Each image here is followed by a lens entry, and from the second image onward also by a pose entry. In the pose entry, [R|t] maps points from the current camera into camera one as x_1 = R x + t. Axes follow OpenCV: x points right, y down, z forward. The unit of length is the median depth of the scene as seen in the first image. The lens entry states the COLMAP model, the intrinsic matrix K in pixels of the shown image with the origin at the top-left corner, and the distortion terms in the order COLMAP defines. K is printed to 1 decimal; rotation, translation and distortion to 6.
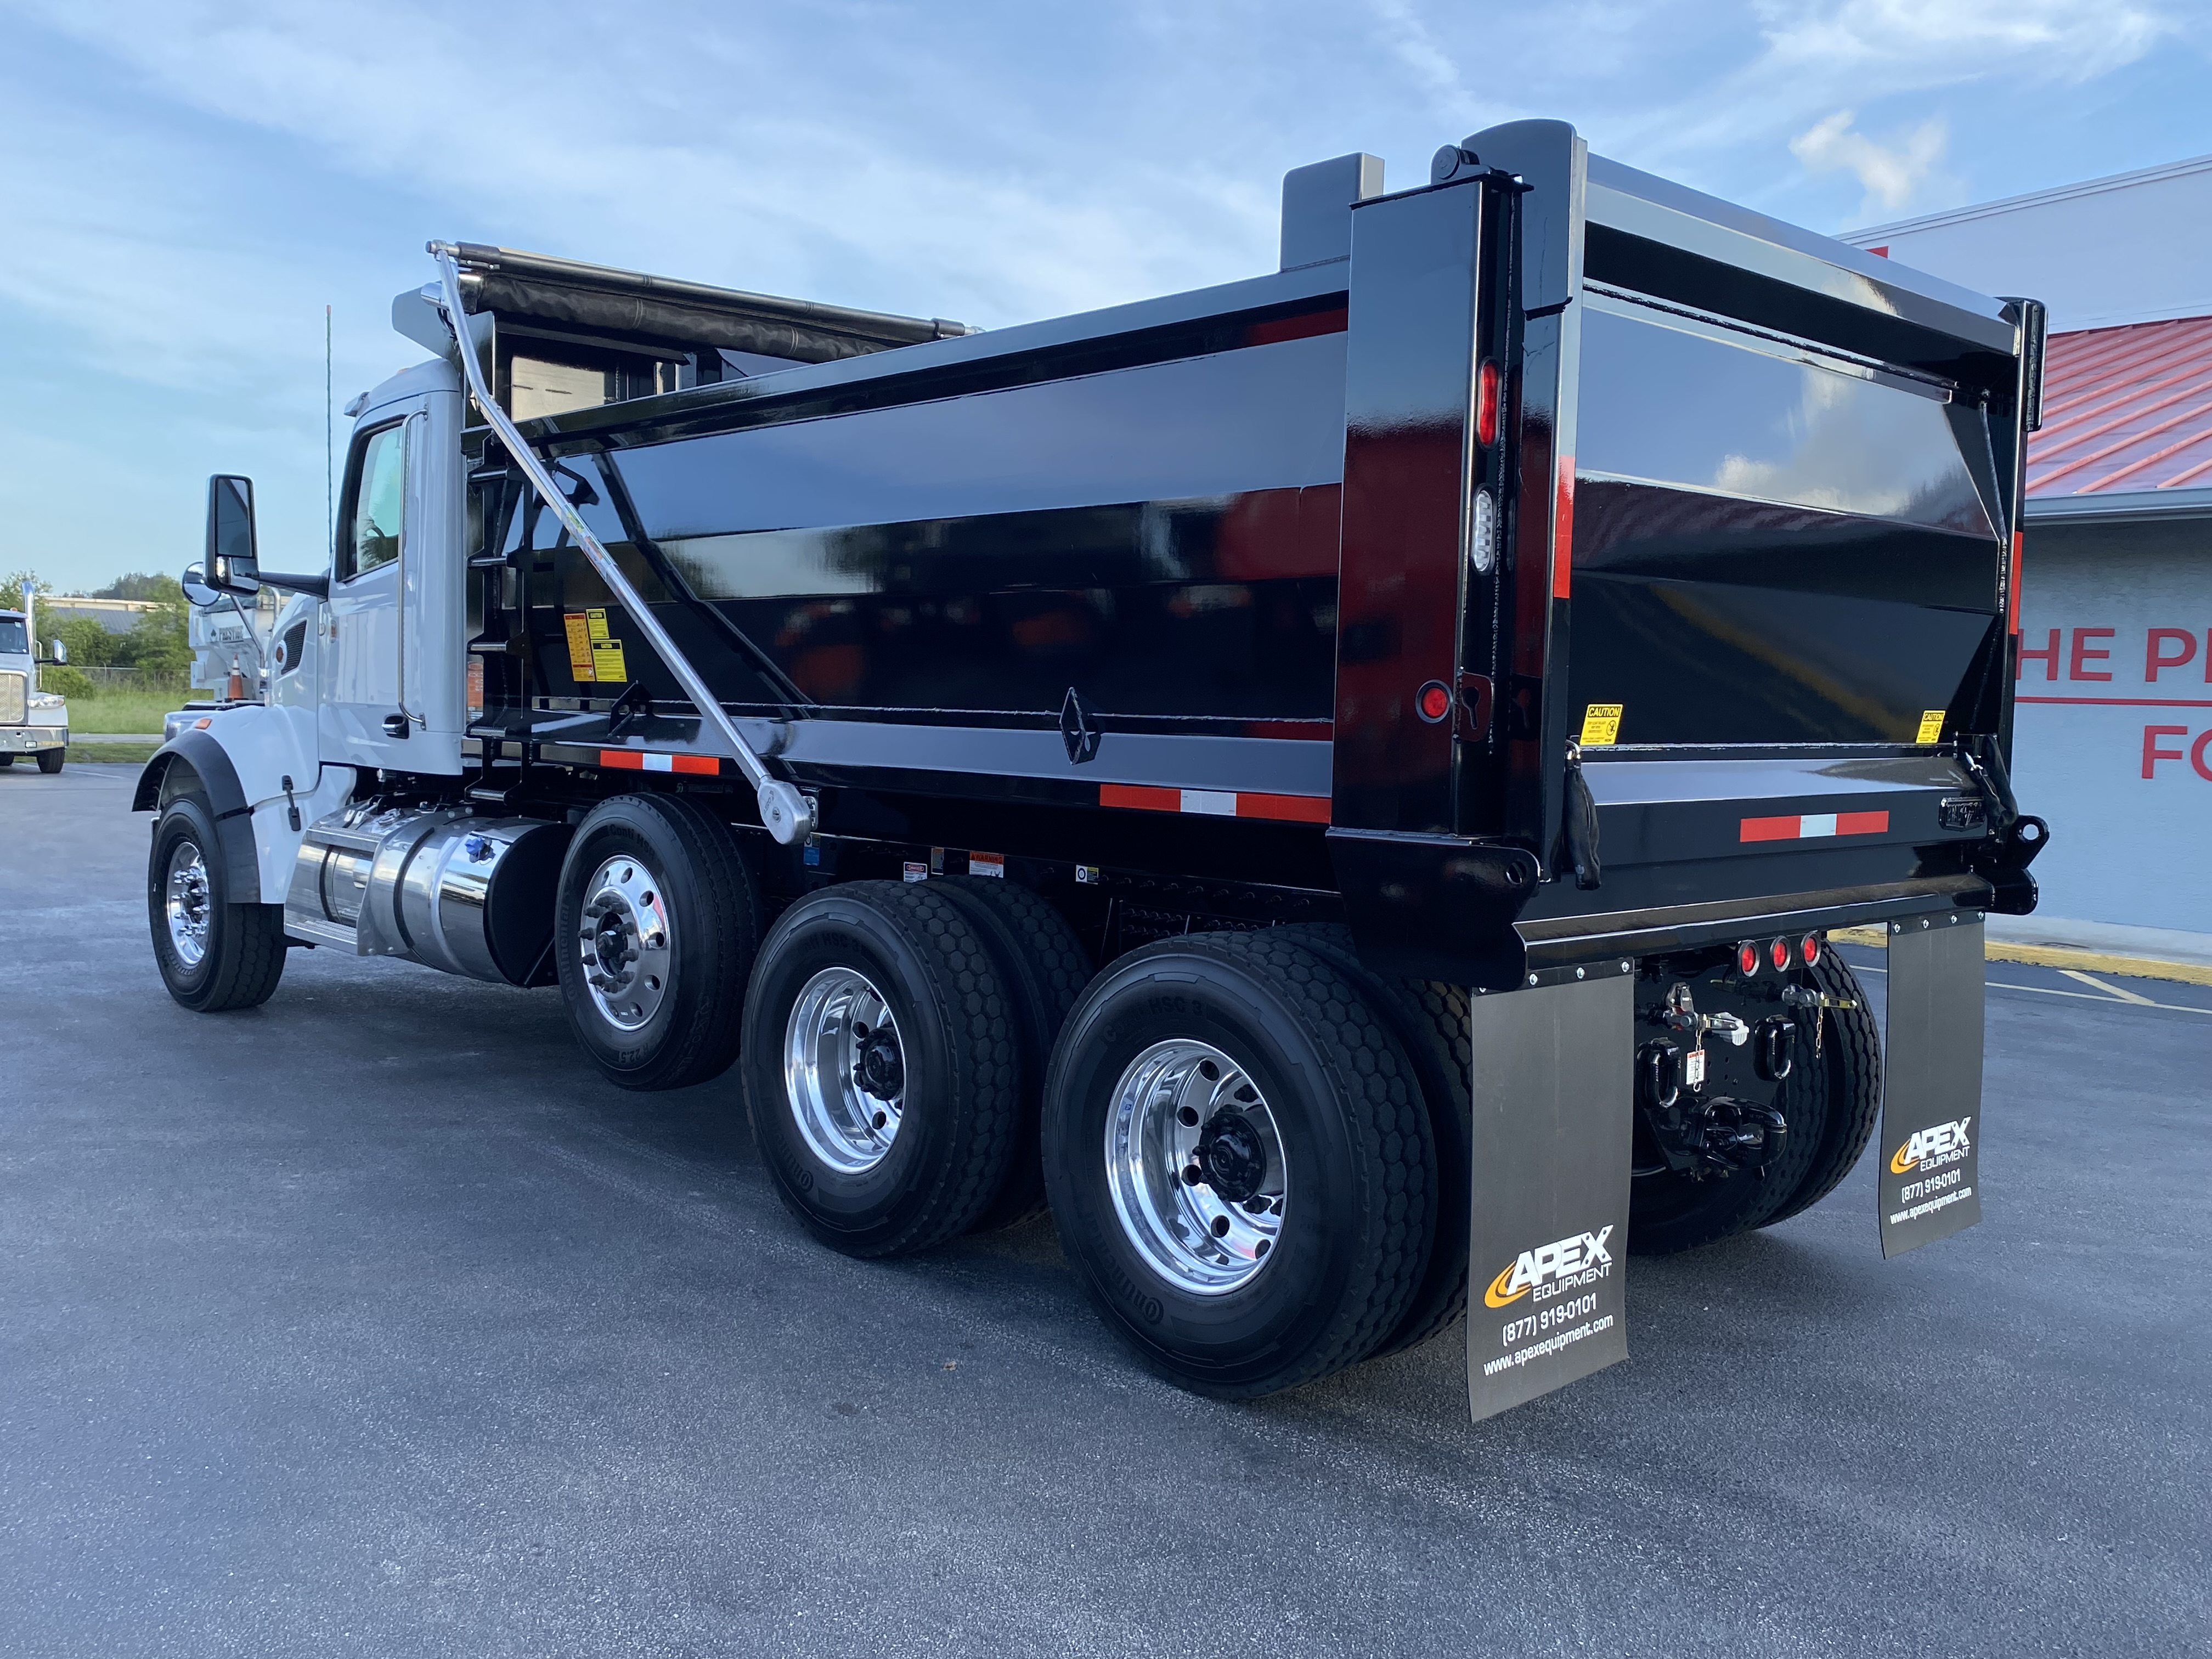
lens RADIAL K [[1894.9, 0, 1109.5], [0, 1894.9, 814.5], [0, 0, 1]] dist [-0.014359, 0.000919]
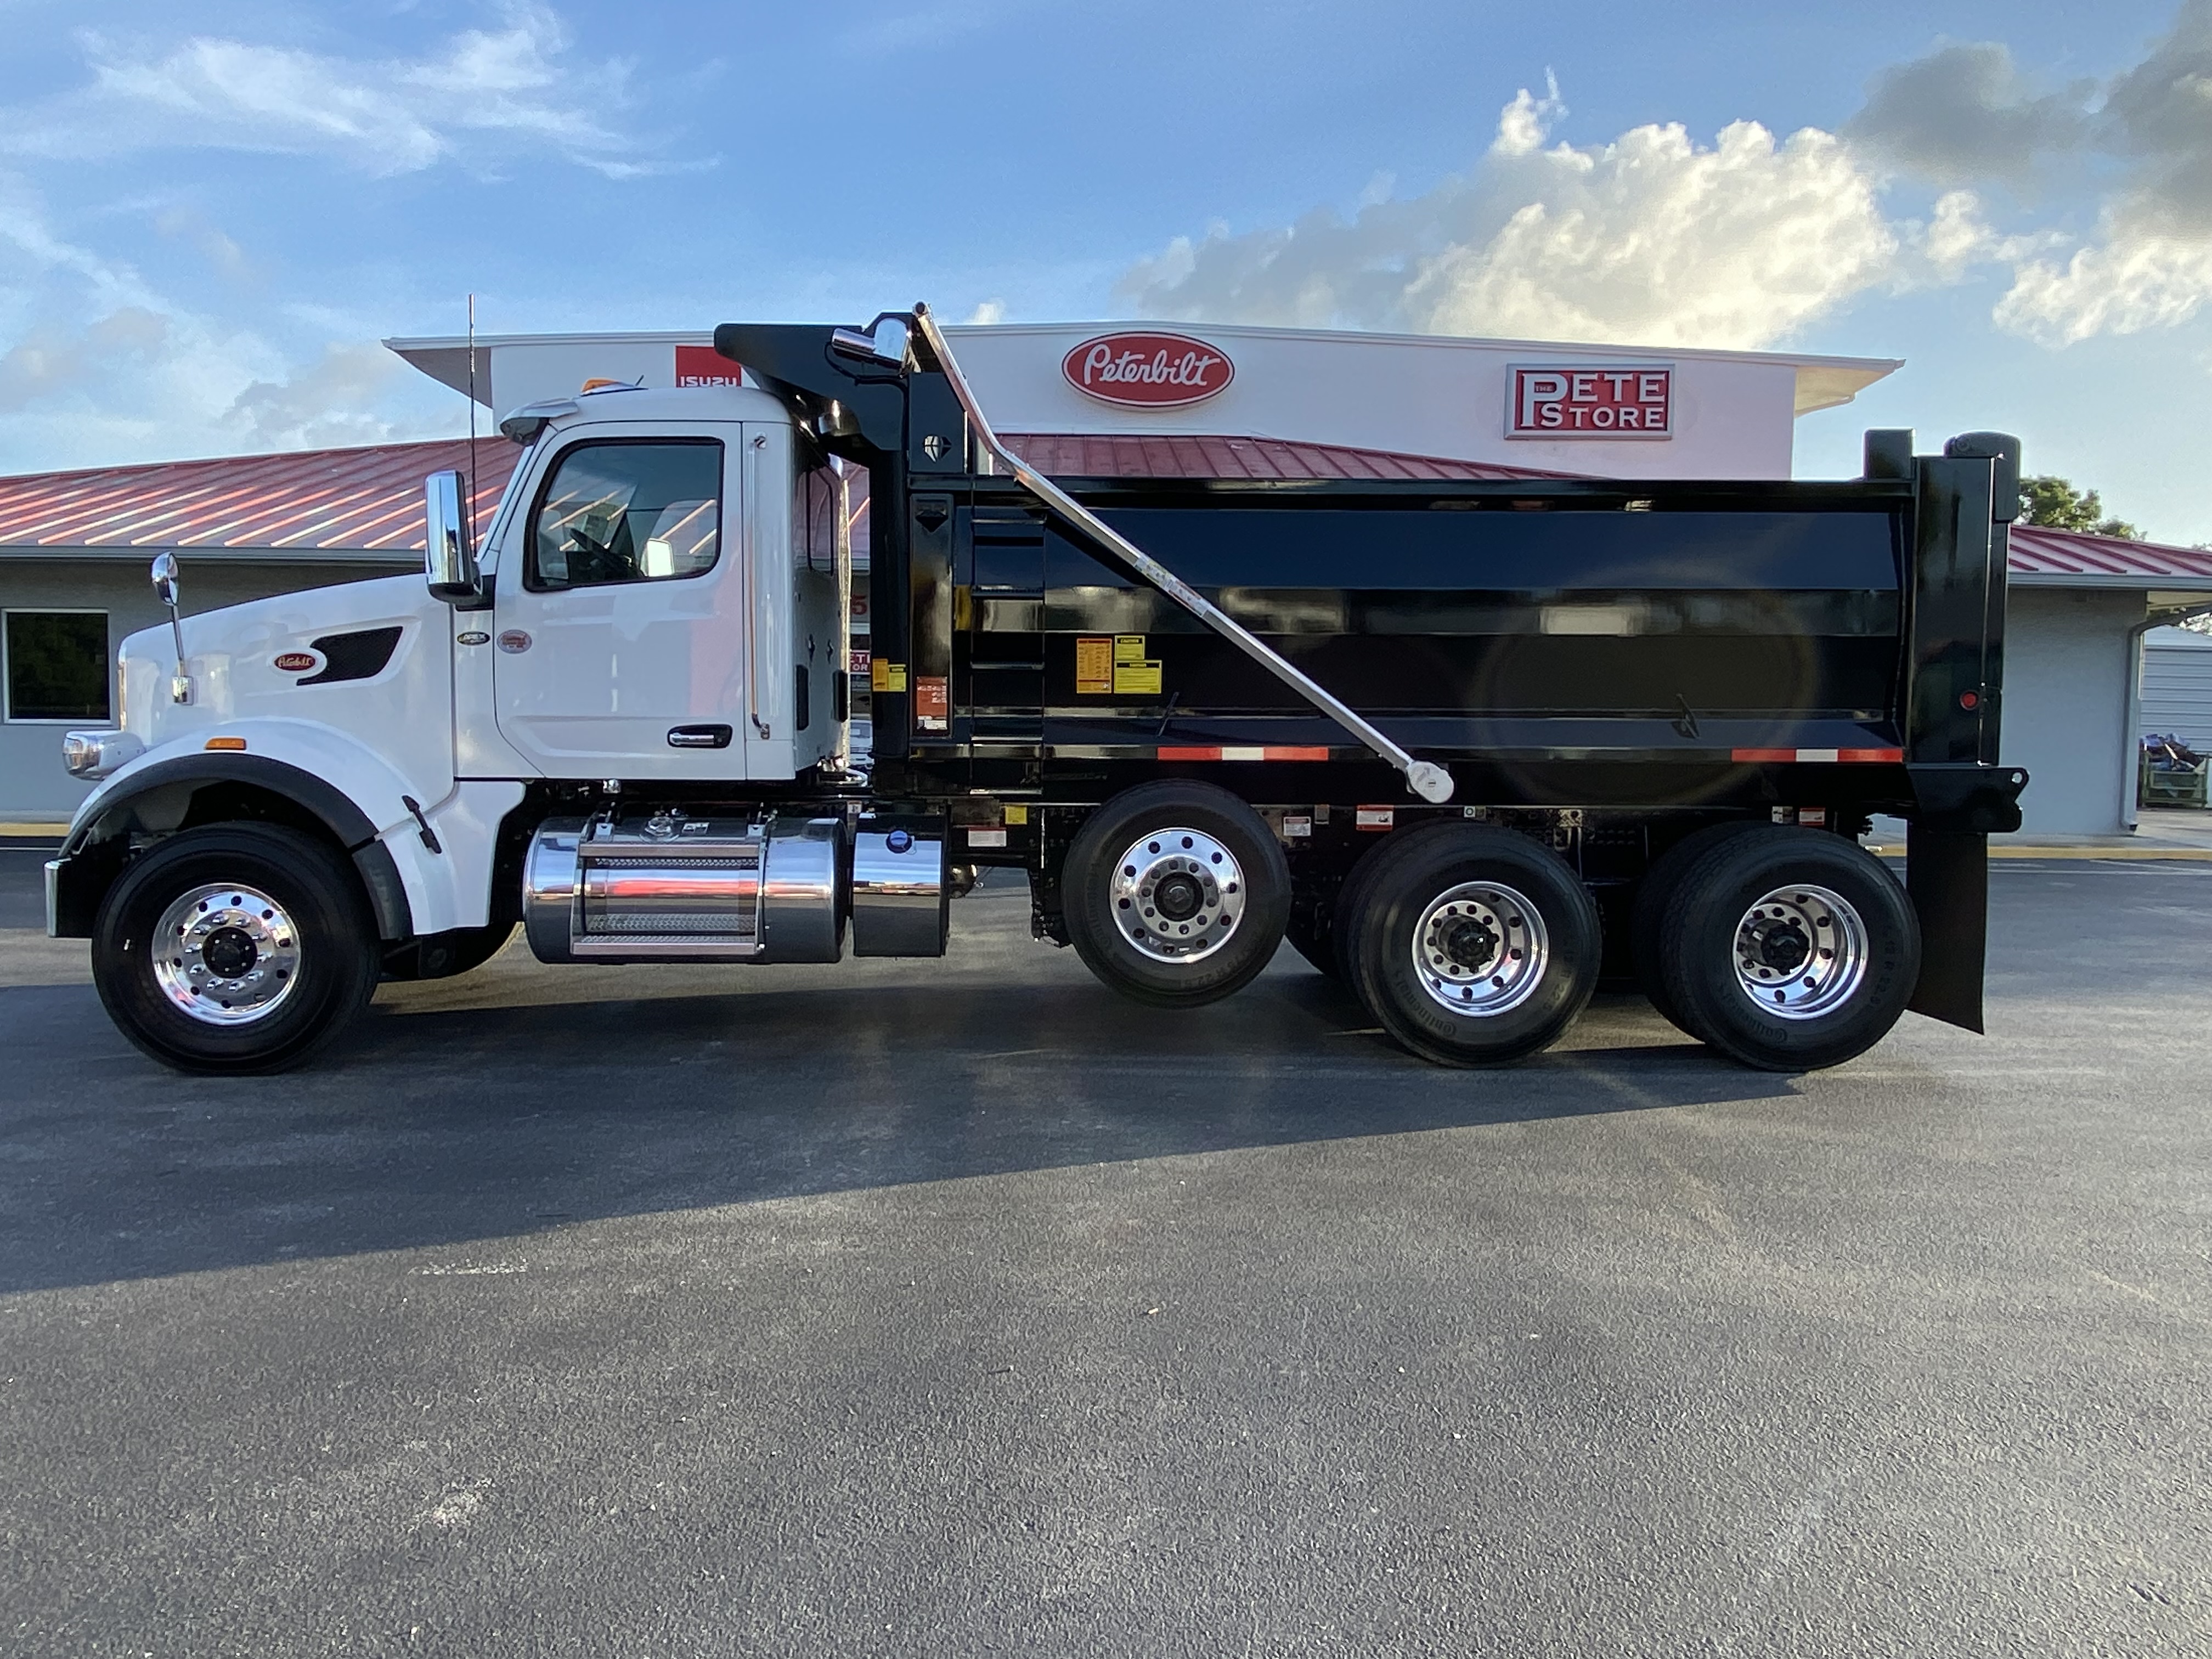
lens RADIAL K [[1596.7, 0, 1105.0], [0, 1596.7, 827.5], [0, 0, 1]] dist [0.008359, 0.003867]
pose [[0.658275, -0.079487, 0.748569, -1.800679], [0.053445, 0.996835, 0.058850, -0.074341], [-0.750878, 0.001268, 0.660440, 0.518484]]
